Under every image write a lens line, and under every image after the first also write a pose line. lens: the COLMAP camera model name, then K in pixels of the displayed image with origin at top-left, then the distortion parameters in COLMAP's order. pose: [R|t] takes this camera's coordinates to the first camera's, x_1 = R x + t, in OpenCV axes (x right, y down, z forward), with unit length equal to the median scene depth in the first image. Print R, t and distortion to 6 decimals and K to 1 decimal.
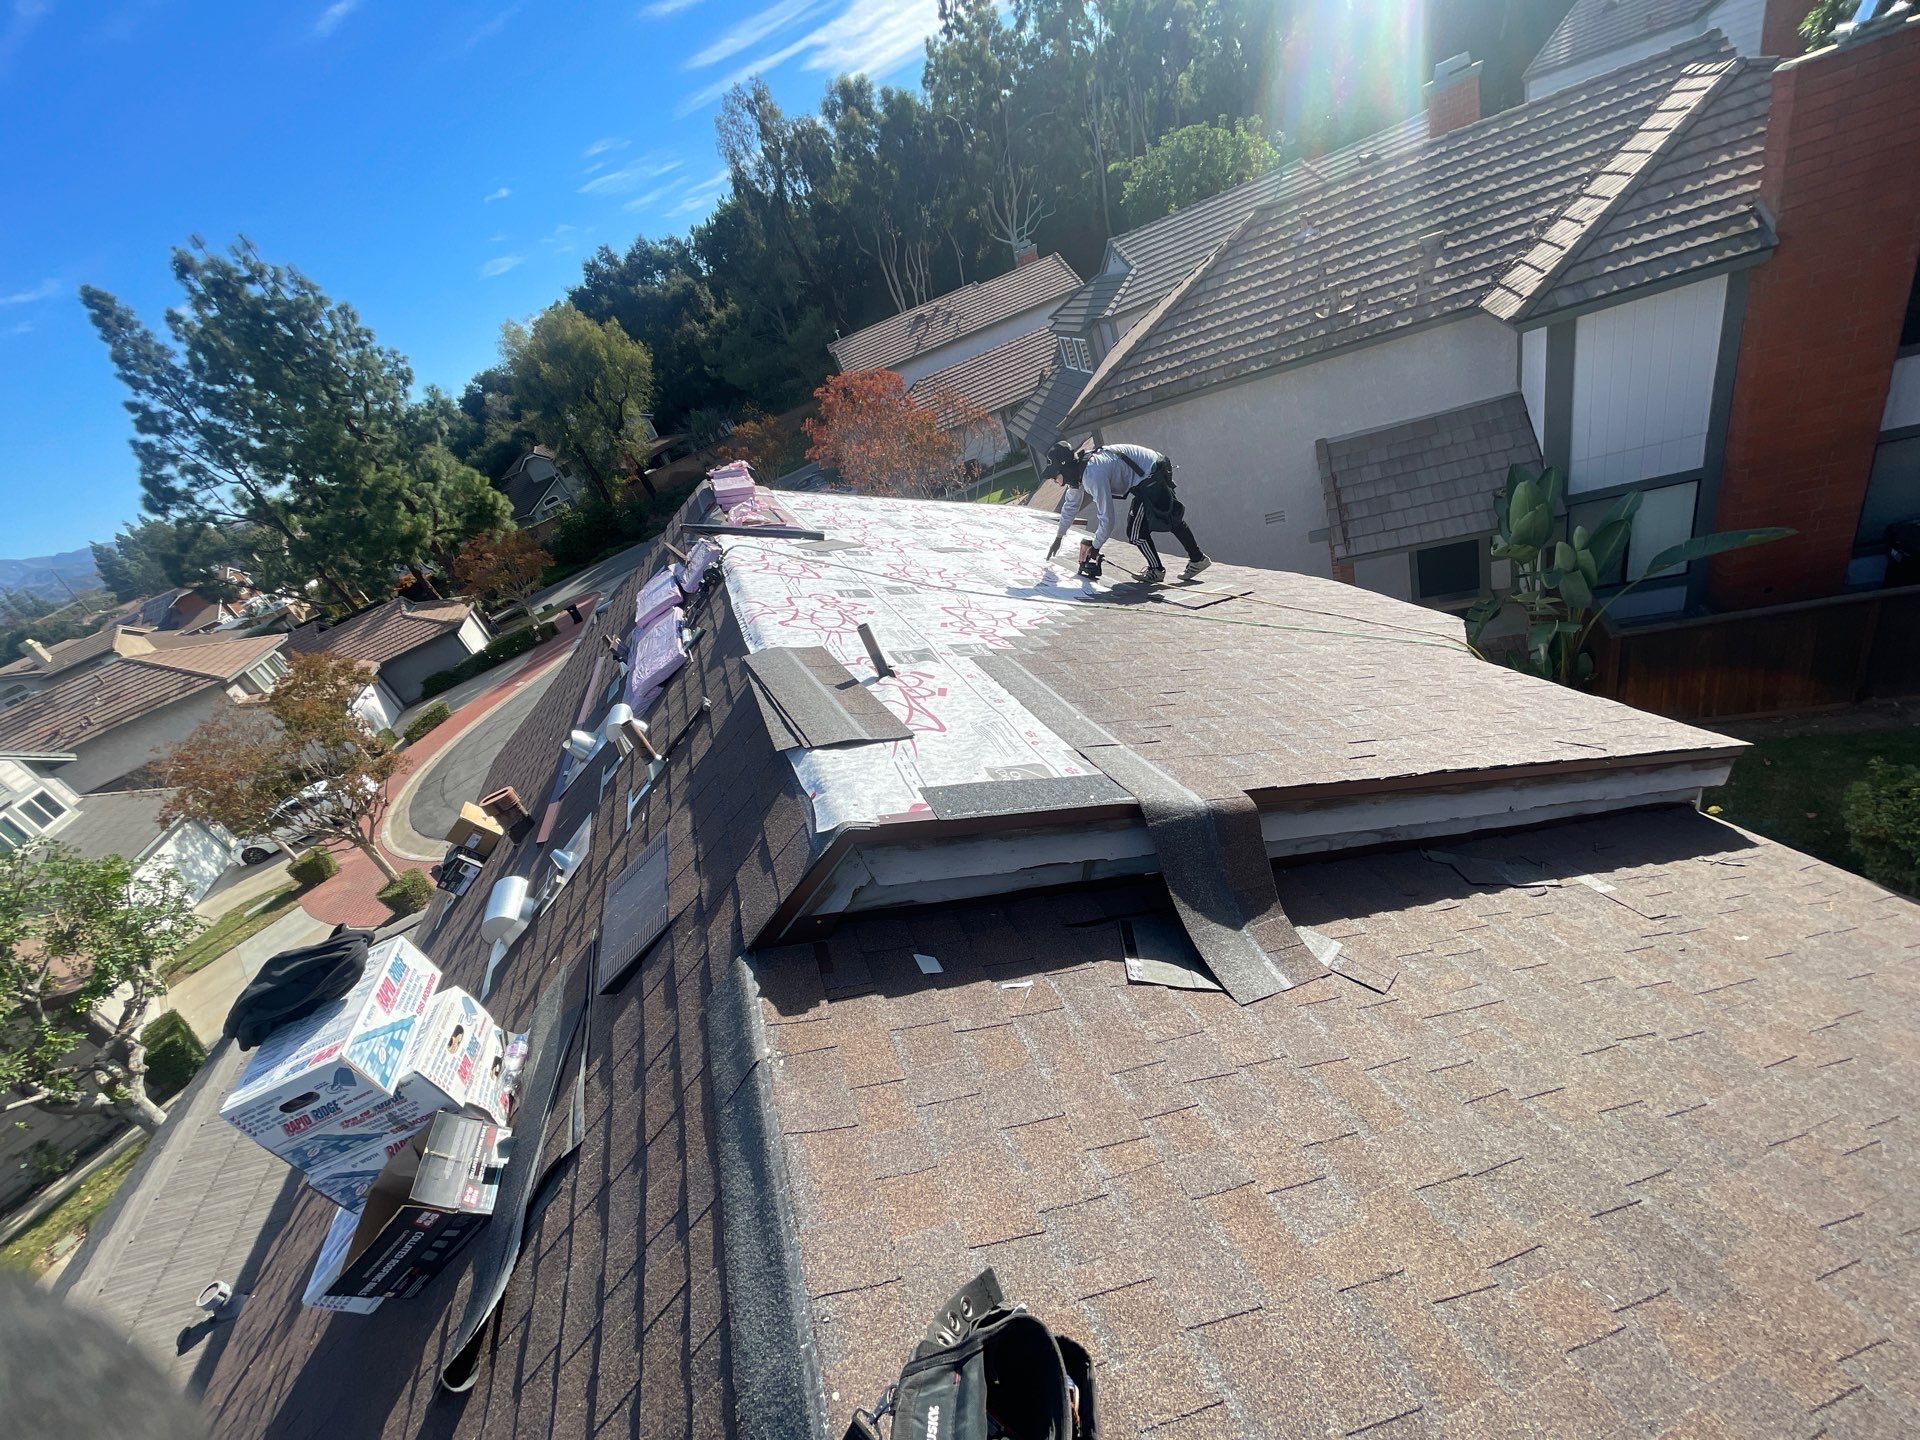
lens RADIAL K [[762.4, 0, 962.9], [0, 762.4, 734.1], [0, 0, 1]] dist [-0.005575, 0.000603]
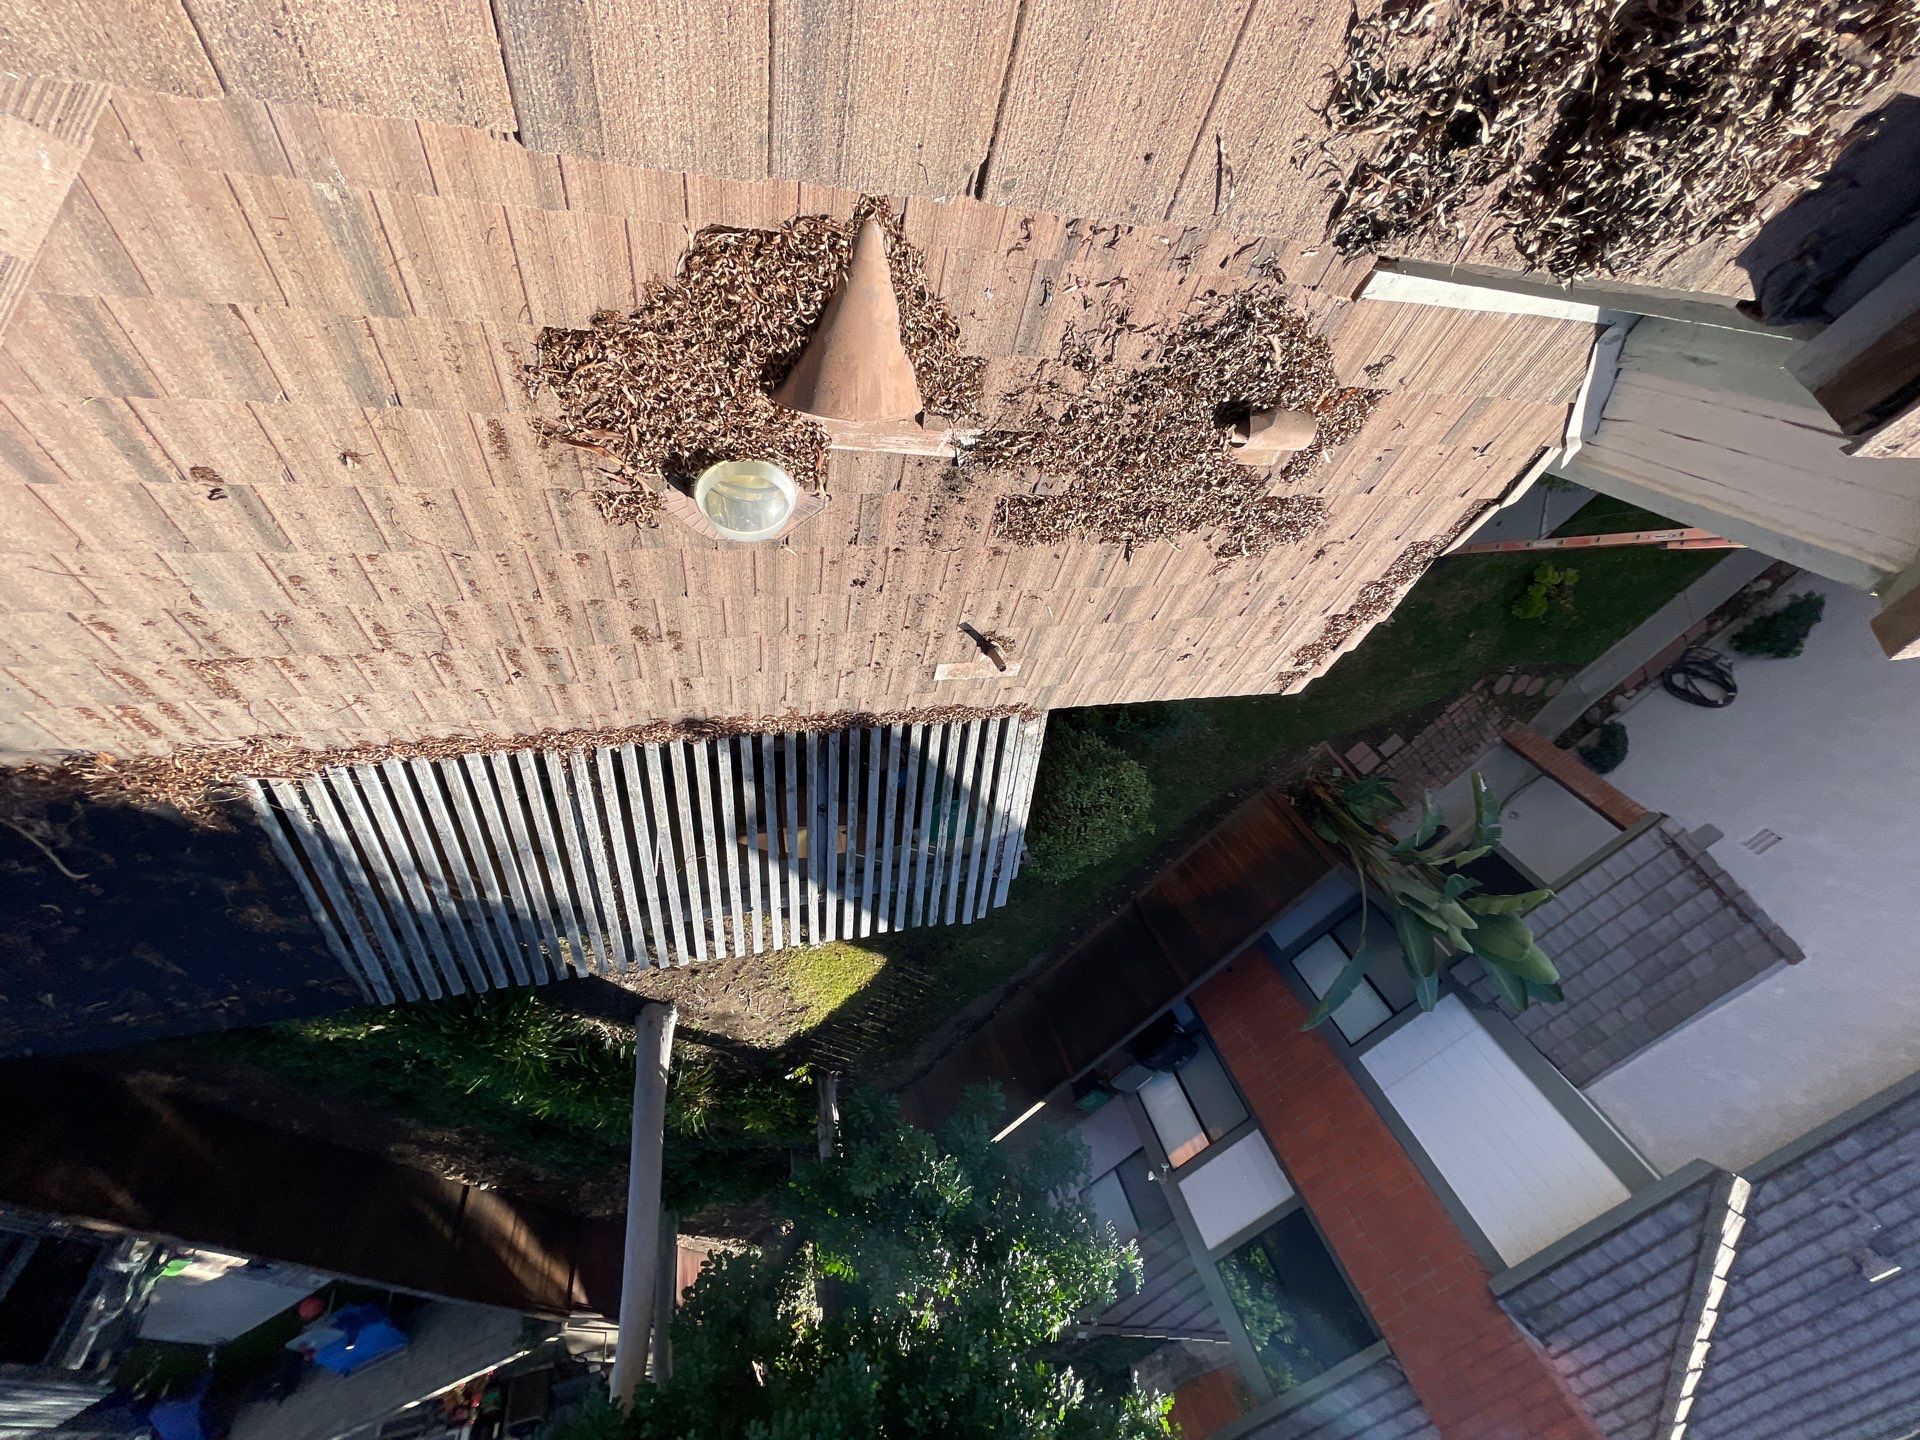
lens RADIAL K [[762.4, 0, 973.4], [0, 762.4, 719.2], [0, 0, 1]] dist [-0.005575, 0.000603]
pose [[-0.507666, 0.550187, 0.663001, 0.100202], [-0.530079, -0.806111, 0.263061, 0.002773], [0.679185, -0.217896, 0.700878, 0.018227]]
